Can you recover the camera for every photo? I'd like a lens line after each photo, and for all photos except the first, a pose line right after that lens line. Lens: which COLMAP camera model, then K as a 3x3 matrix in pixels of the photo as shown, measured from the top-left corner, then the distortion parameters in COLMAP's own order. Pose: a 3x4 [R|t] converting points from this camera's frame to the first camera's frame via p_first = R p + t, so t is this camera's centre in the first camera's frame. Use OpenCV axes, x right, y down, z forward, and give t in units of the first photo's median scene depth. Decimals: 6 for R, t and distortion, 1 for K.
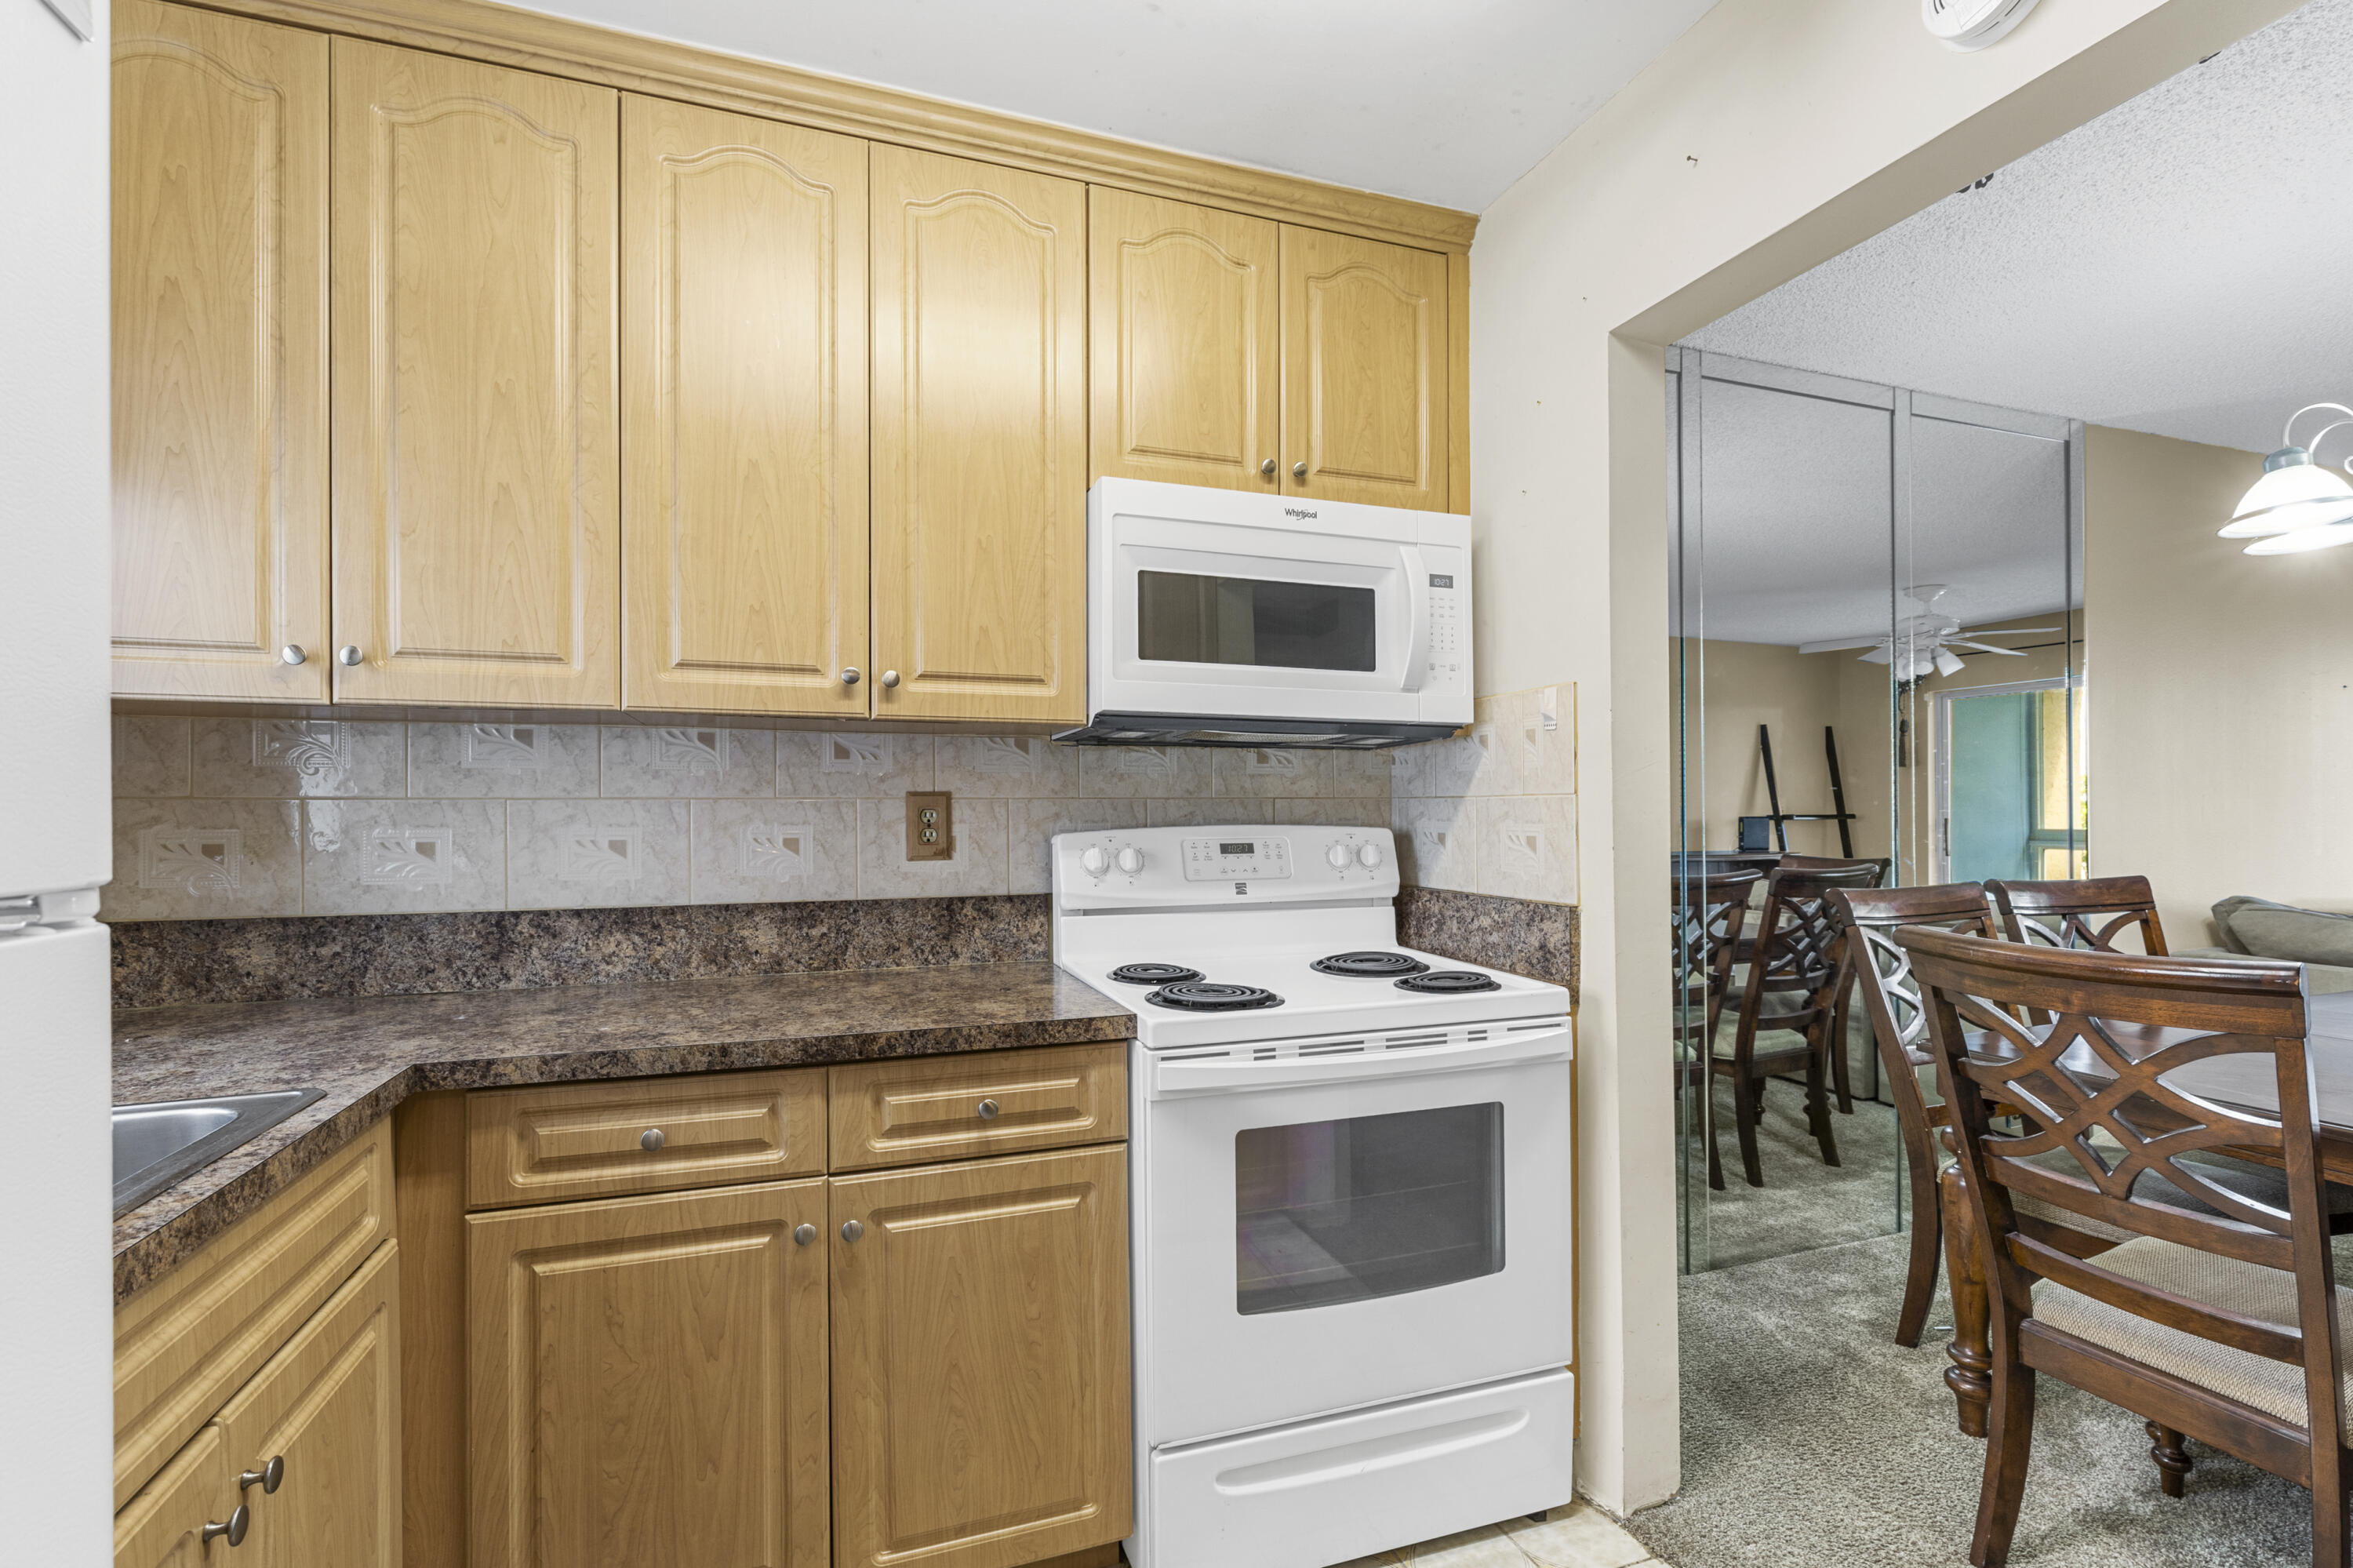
lens RADIAL K [[1079.3, 0, 1179.6], [0, 1079.3, 808.5], [0, 0, 1]] dist [0.002919, -0.000028]
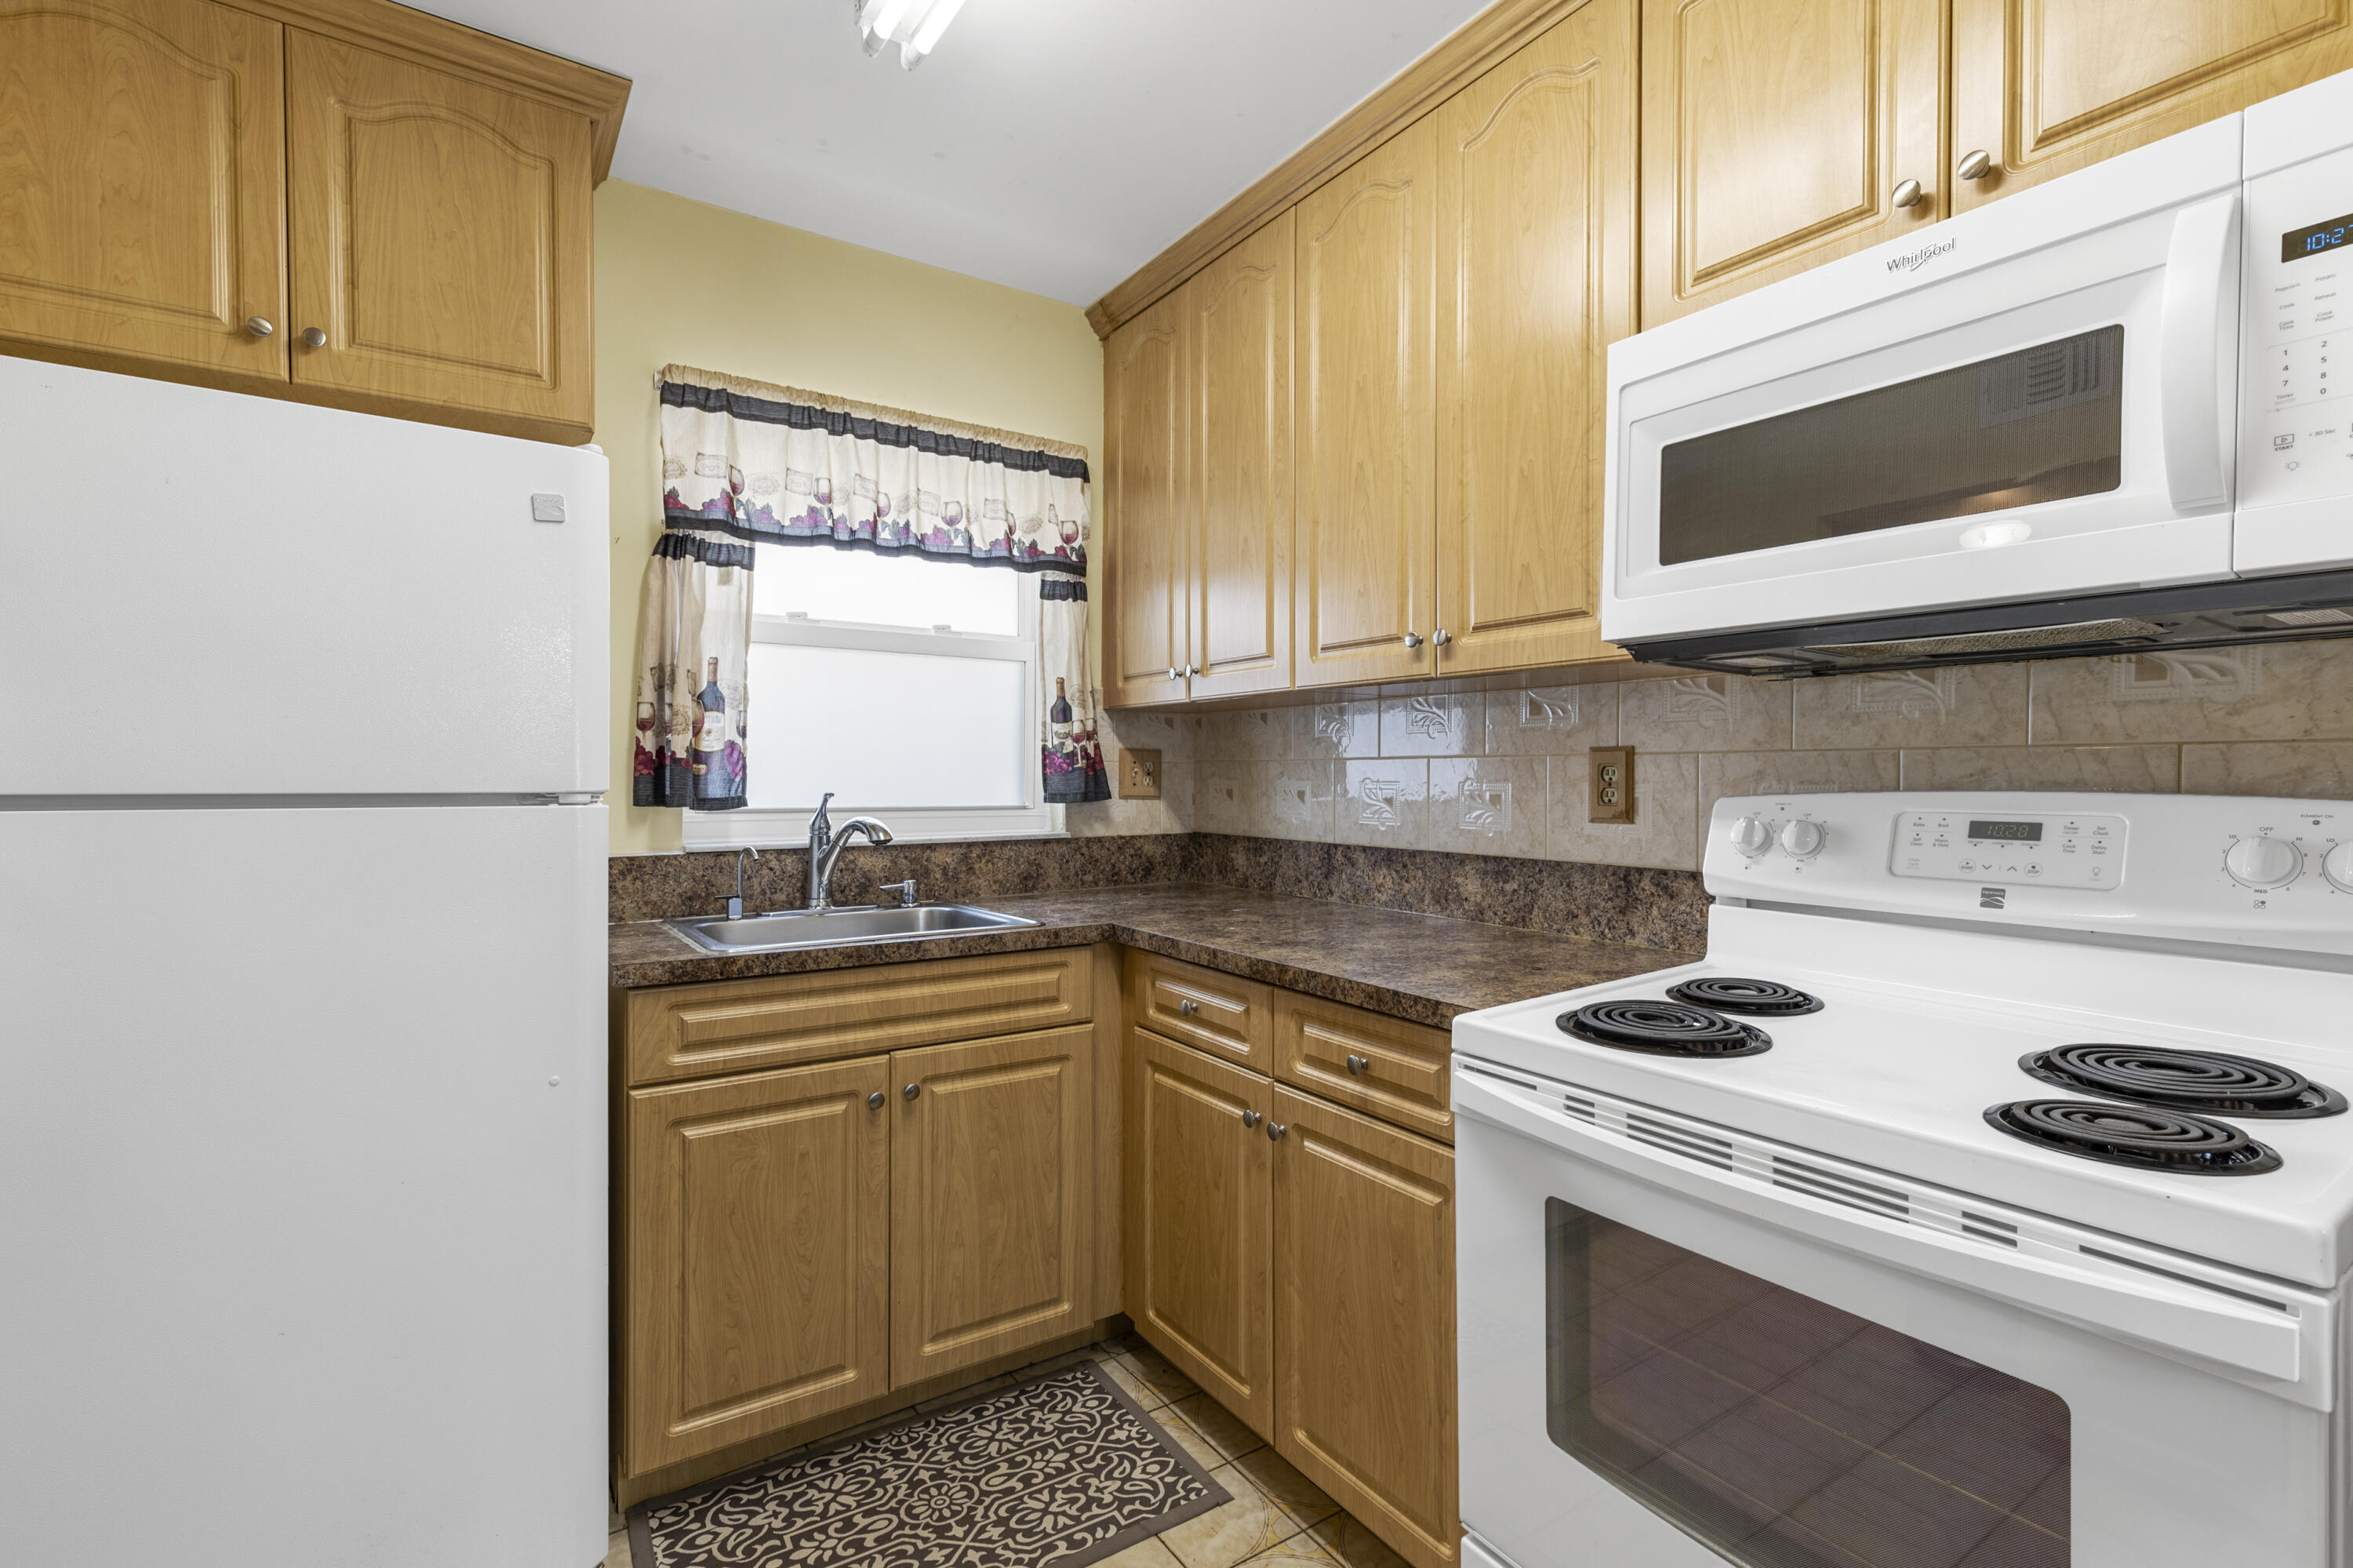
lens RADIAL K [[1059.6, 0, 1171.4], [0, 1059.6, 785.7], [0, 0, 1]] dist [0.001365, 0.000097]
pose [[0.239289, 0.014937, -0.970834, 0.552508], [0.002547, 0.999869, 0.016012, 0.002057], [0.970945, -0.006304, 0.239219, 0.451301]]
